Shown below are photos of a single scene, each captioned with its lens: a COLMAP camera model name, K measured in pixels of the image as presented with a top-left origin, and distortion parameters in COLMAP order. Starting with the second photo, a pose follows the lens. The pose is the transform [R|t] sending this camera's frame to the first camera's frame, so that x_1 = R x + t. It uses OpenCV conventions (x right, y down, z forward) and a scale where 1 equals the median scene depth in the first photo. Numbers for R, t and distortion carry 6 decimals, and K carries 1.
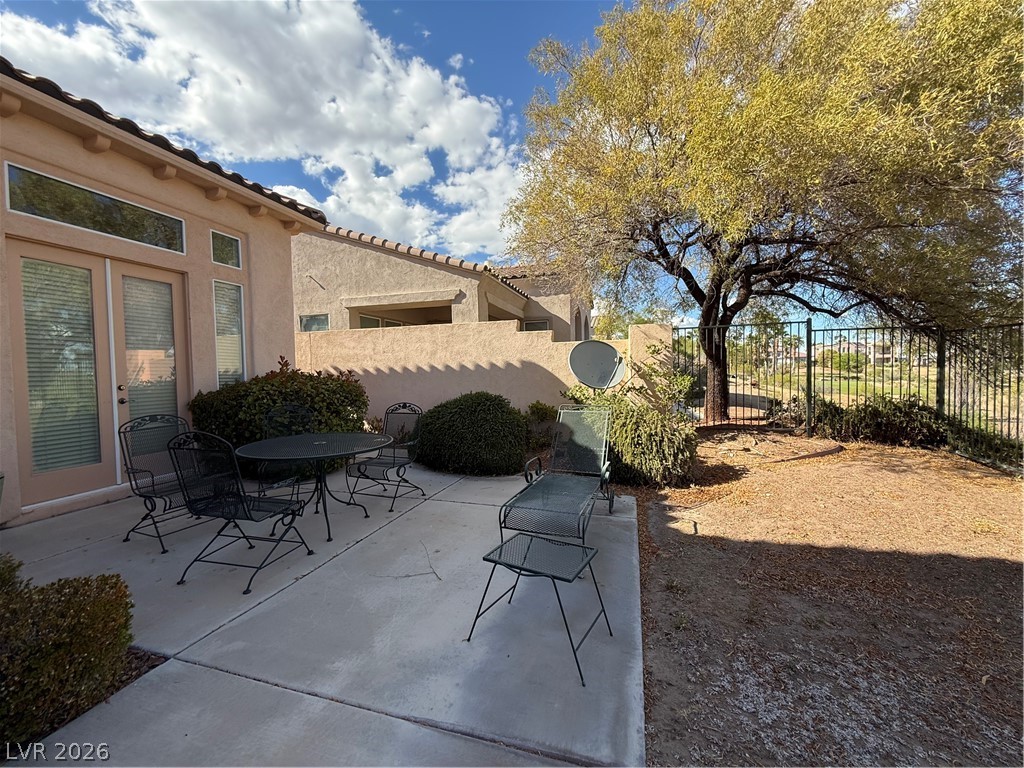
lens RADIAL K [[408.4, 0, 516.1], [0, 408.4, 383.9], [0, 0, 1]] dist [-0.002041, -0.000240]
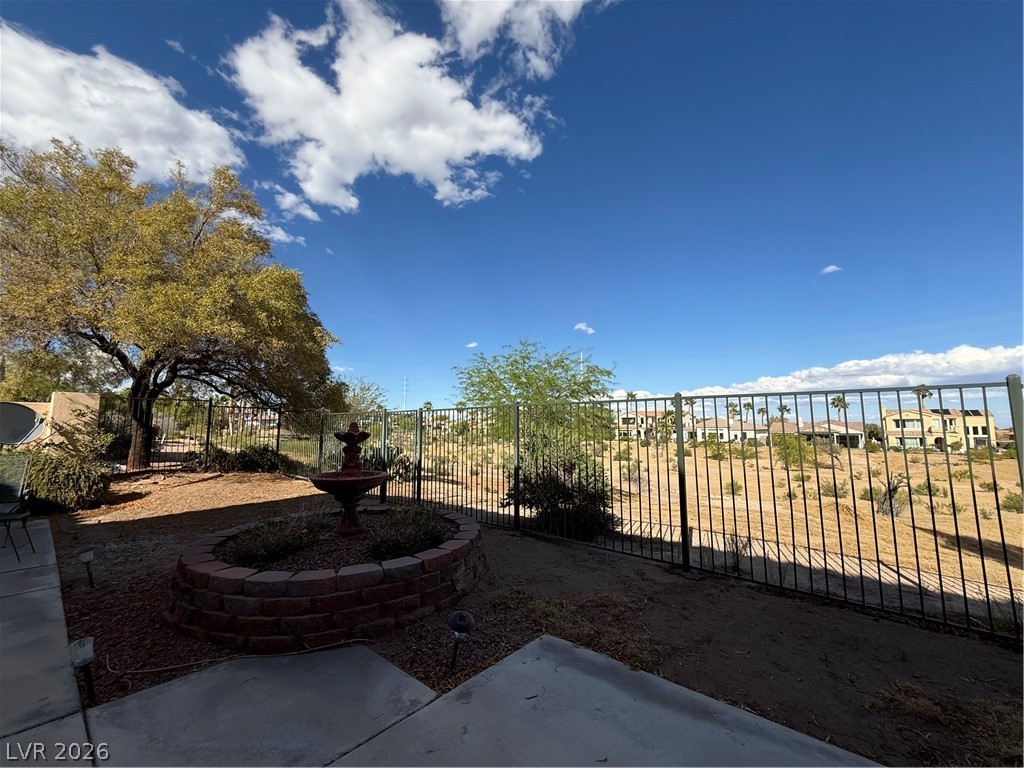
lens RADIAL K [[408.4, 0, 516.1], [0, 408.4, 383.9], [0, 0, 1]] dist [-0.002041, -0.000240]
pose [[0.412801, 0.113754, 0.903690, -0.272226], [0.023216, 0.990534, -0.135291, 0.031207], [-0.910525, 0.076828, 0.406253, -0.806068]]
